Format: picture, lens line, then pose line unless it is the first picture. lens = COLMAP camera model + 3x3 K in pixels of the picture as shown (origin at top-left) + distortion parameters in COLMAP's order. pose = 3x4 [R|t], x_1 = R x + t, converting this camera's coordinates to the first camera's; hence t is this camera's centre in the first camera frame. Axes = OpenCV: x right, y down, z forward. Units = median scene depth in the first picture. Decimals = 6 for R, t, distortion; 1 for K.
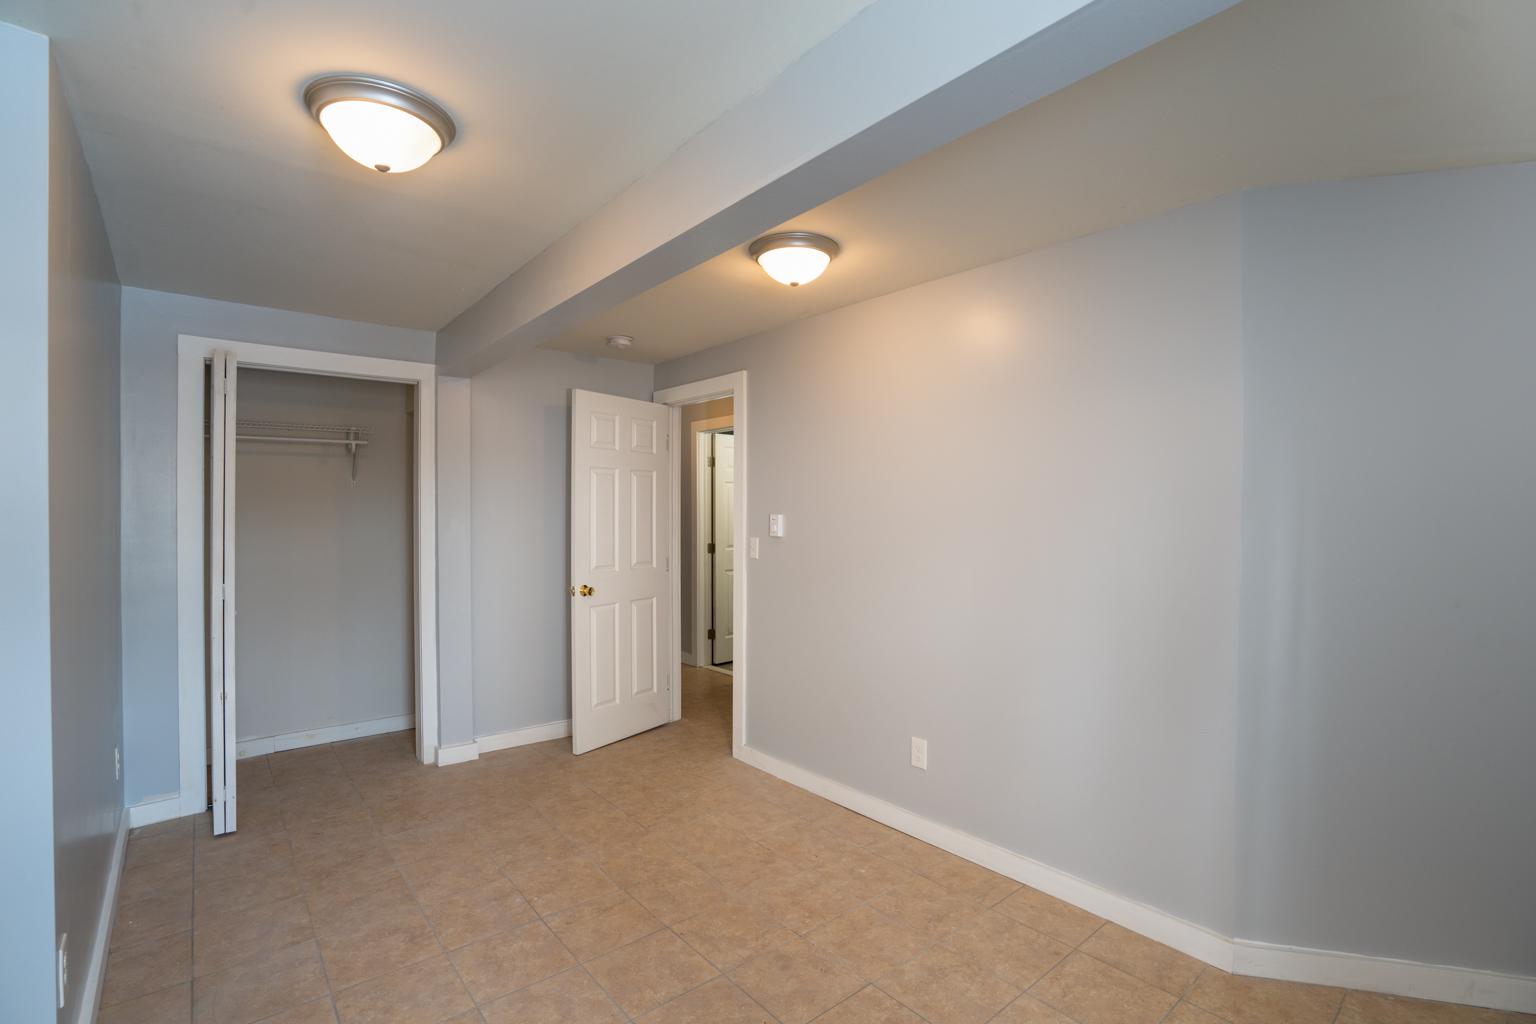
lens RADIAL K [[718.5, 0, 772.0], [0, 718.5, 515.5], [0, 0, 1]] dist [-0.021098, 0.012108]
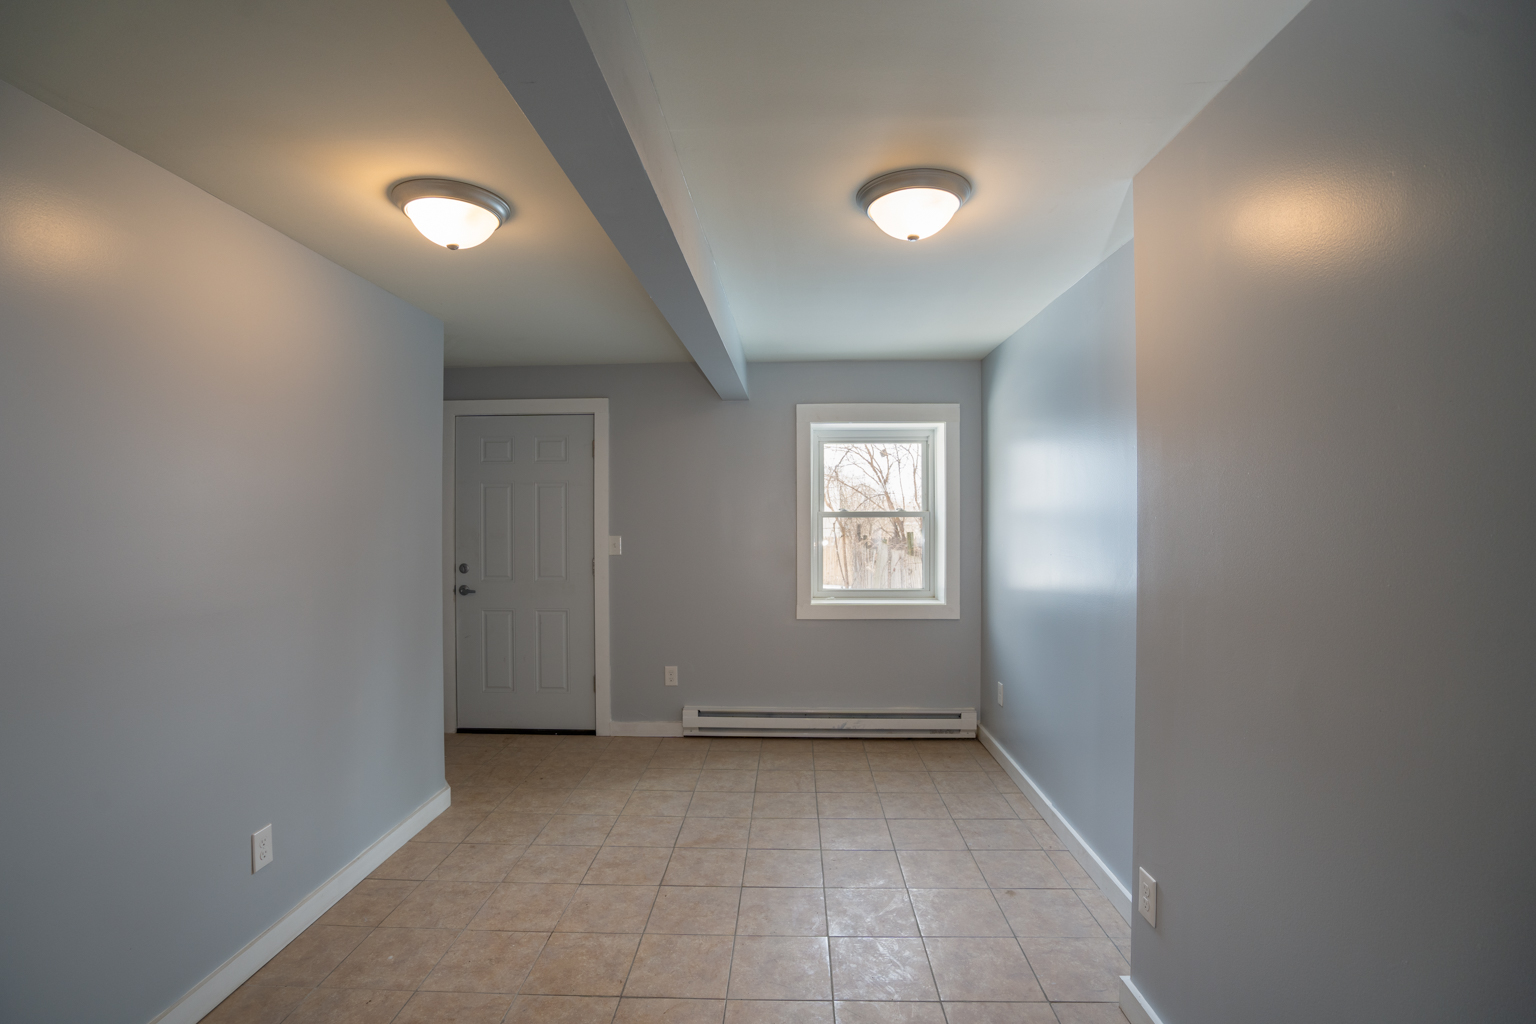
lens RADIAL K [[718.5, 0, 769.8], [0, 718.5, 515.2], [0, 0, 1]] dist [-0.021098, 0.012108]
pose [[-0.754966, 0.007487, 0.655721, -0.881854], [0.004607, 0.999971, -0.006113, -0.005761], [-0.655747, -0.001594, -0.754979, 1.580589]]
